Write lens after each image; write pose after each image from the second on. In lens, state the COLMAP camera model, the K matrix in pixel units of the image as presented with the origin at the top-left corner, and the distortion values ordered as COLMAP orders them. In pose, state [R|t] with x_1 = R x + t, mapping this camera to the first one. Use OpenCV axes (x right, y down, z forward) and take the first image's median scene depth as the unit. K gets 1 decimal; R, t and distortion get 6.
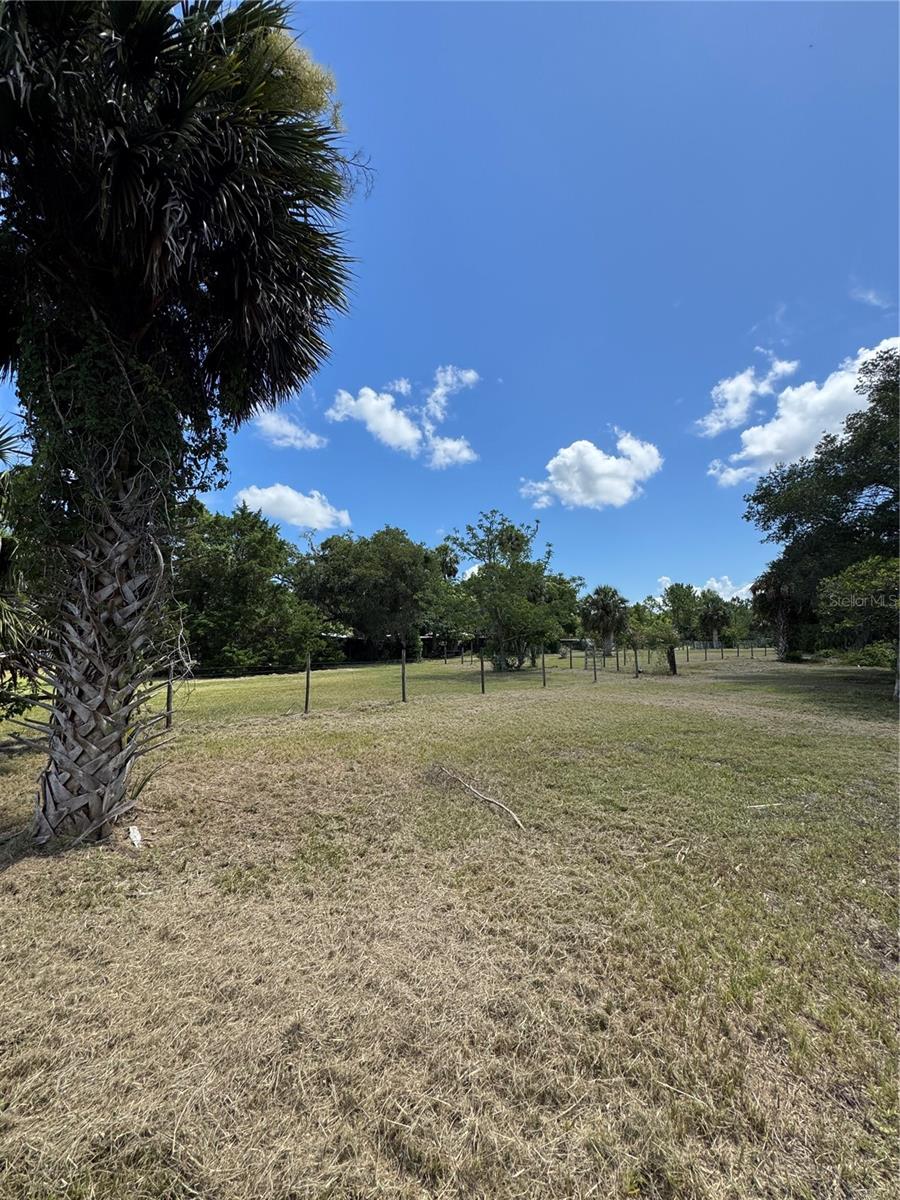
lens RADIAL K [[478.4, 0, 450.0], [0, 478.4, 600.0], [0, 0, 1]] dist [-0.003791, 0.000409]
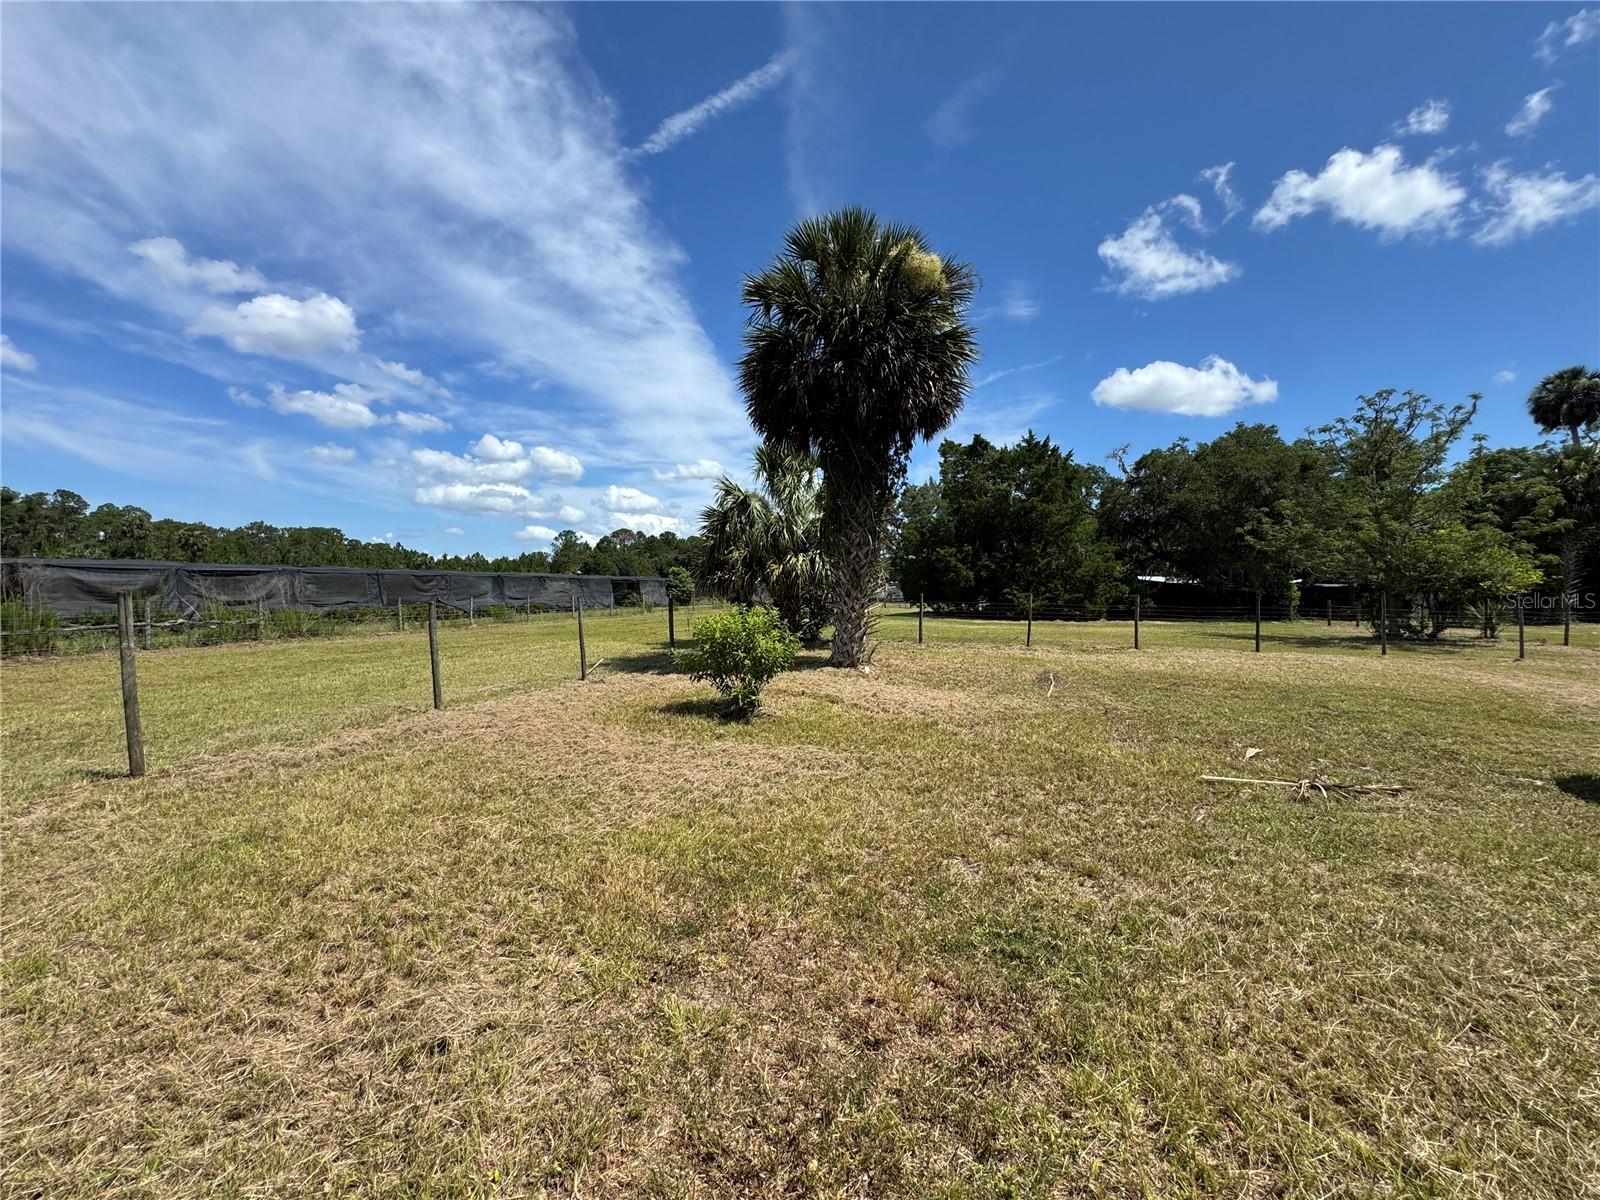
lens RADIAL K [[637.9, 0, 795.9], [0, 637.9, 596.0], [0, 0, 1]] dist [-0.003791, 0.000409]
pose [[0.668594, 0.036421, -0.742735, 0.195792], [0.039246, 0.995680, 0.084154, -0.013708], [0.742591, -0.085414, 0.664276, -0.175021]]
